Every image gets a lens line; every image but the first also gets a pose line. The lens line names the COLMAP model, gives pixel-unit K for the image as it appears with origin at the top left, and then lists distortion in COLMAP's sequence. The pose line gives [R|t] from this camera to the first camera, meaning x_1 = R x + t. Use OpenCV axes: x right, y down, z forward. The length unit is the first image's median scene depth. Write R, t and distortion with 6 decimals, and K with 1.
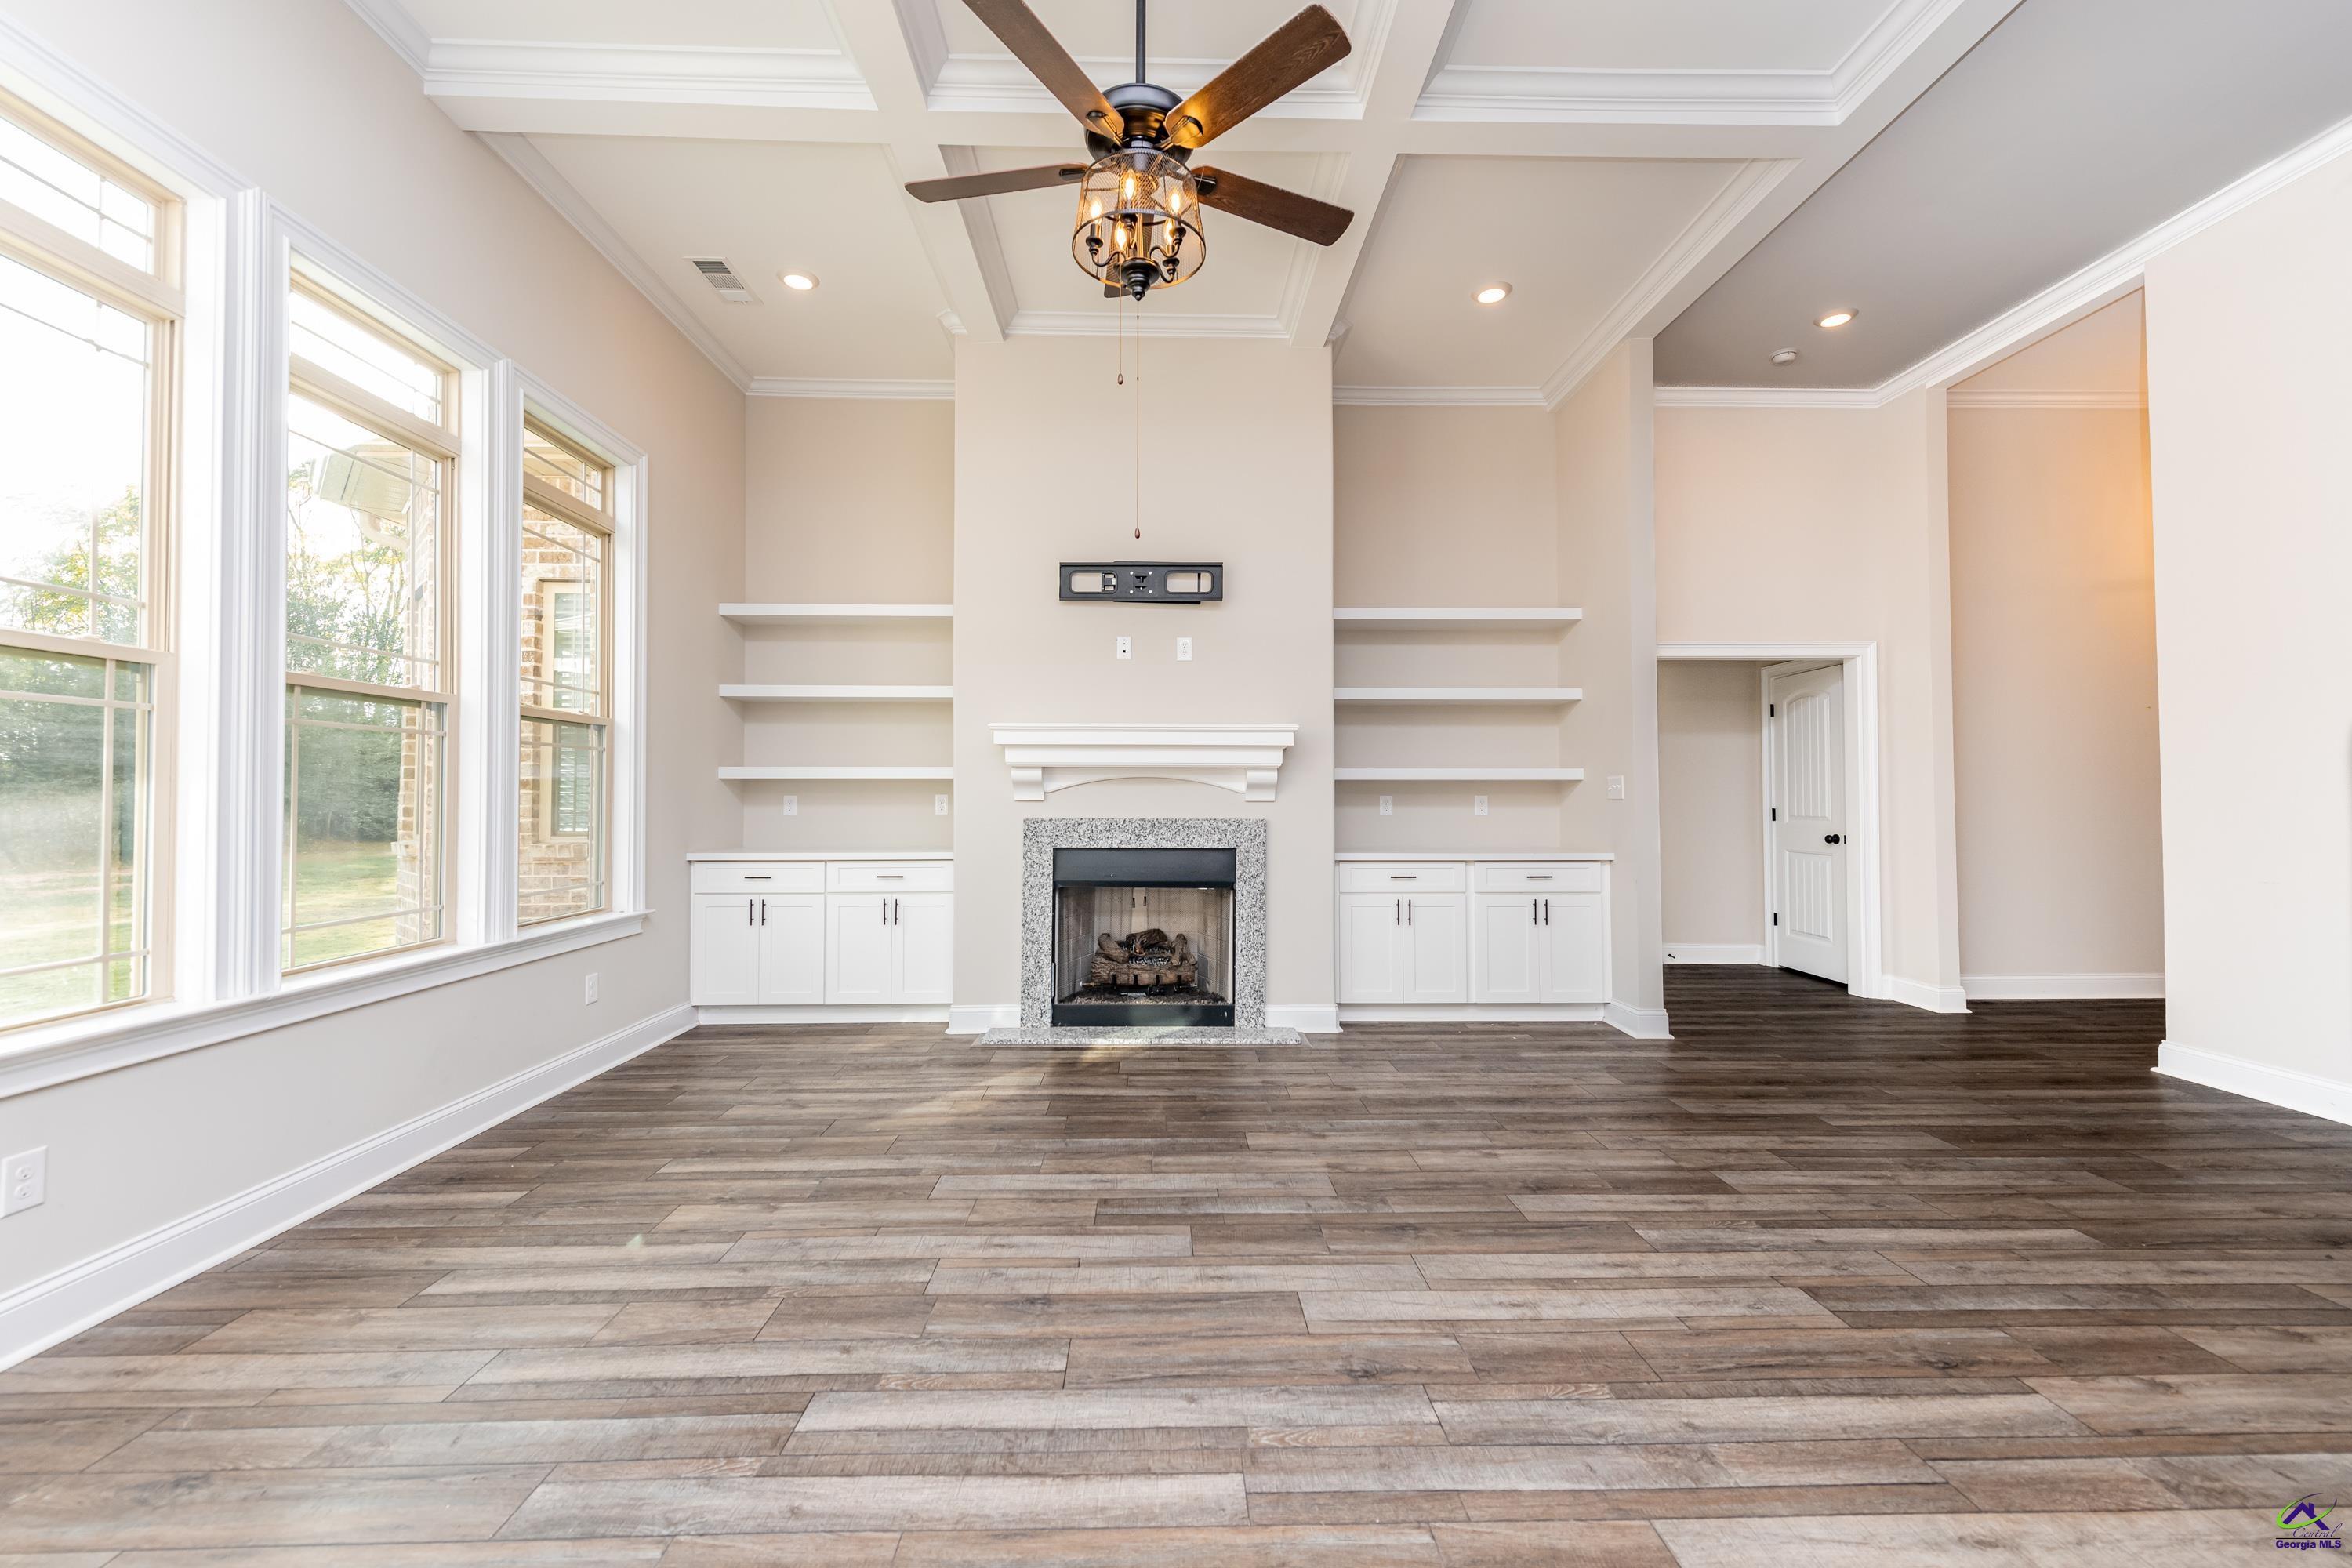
lens RADIAL K [[938.7, 0, 1178.8], [0, 938.7, 783.7], [0, 0, 1]] dist [0.009960, -0.000847]
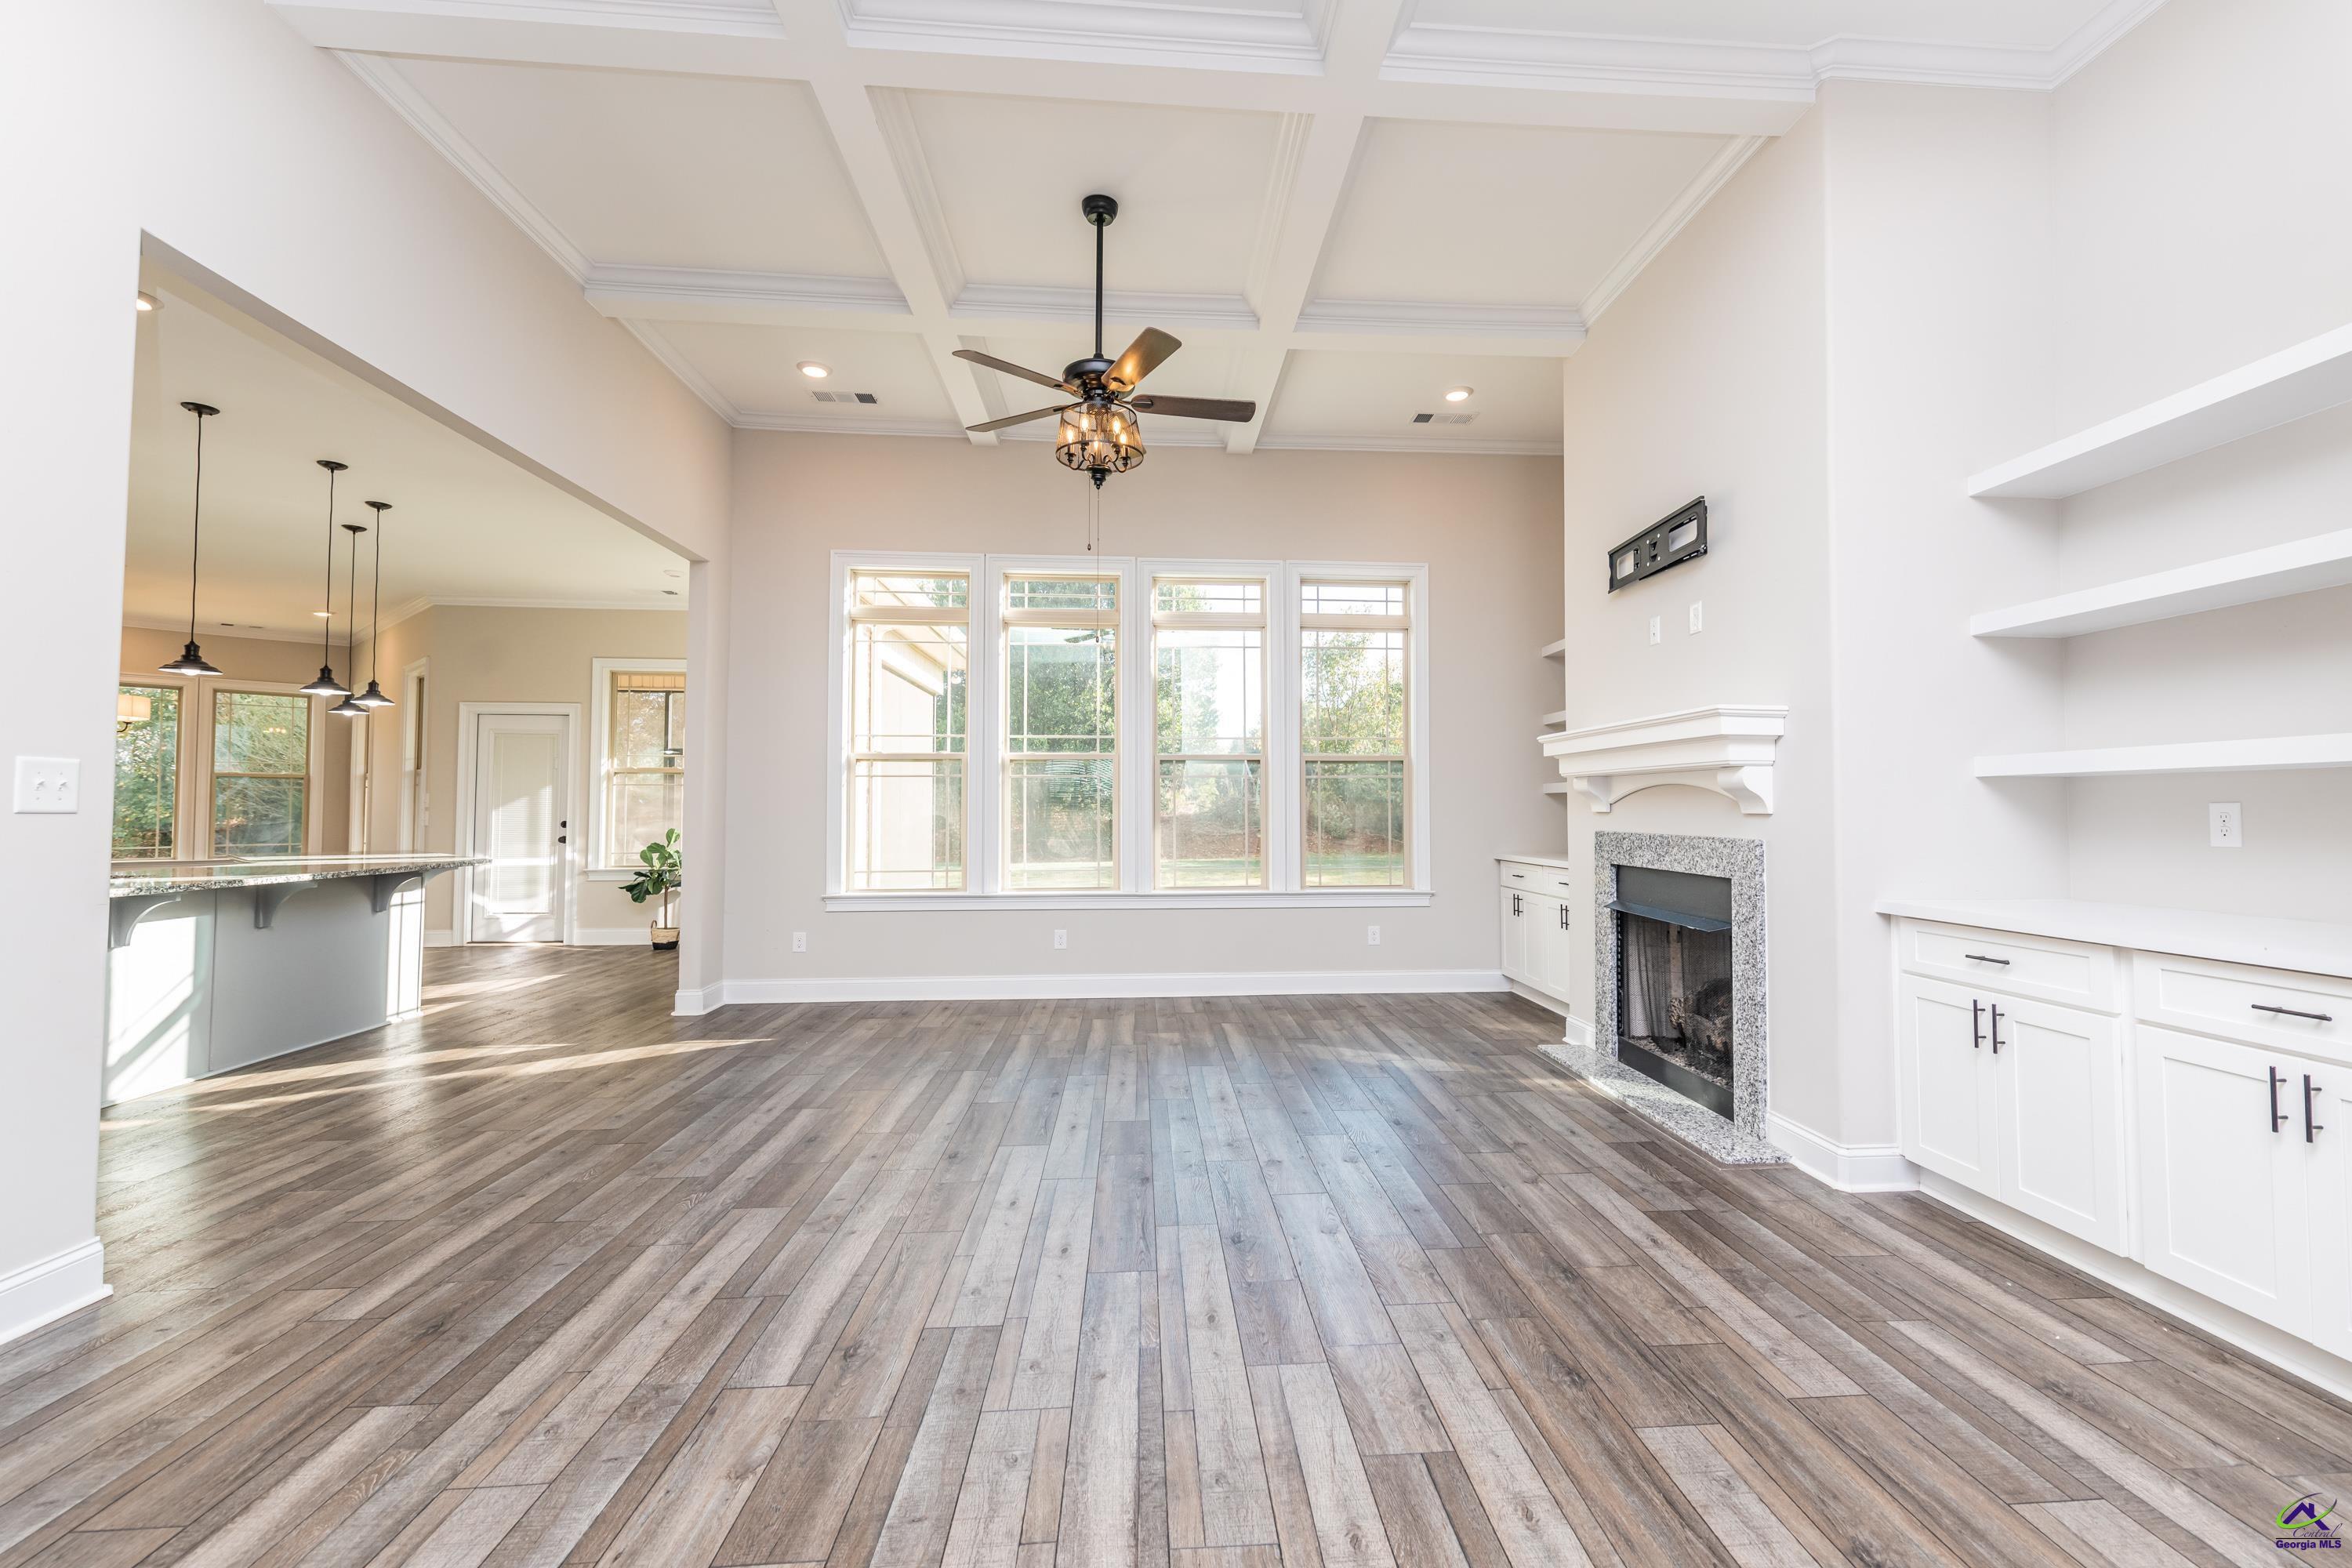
lens RADIAL K [[938.7, 0, 1181.5], [0, 938.7, 780.6], [0, 0, 1]] dist [0.009960, -0.000847]
pose [[0.058829, -0.031208, -0.997780, 1.170425], [0.012326, 0.999458, -0.030534, 0.015022], [0.998192, -0.010502, 0.059181, 0.815849]]
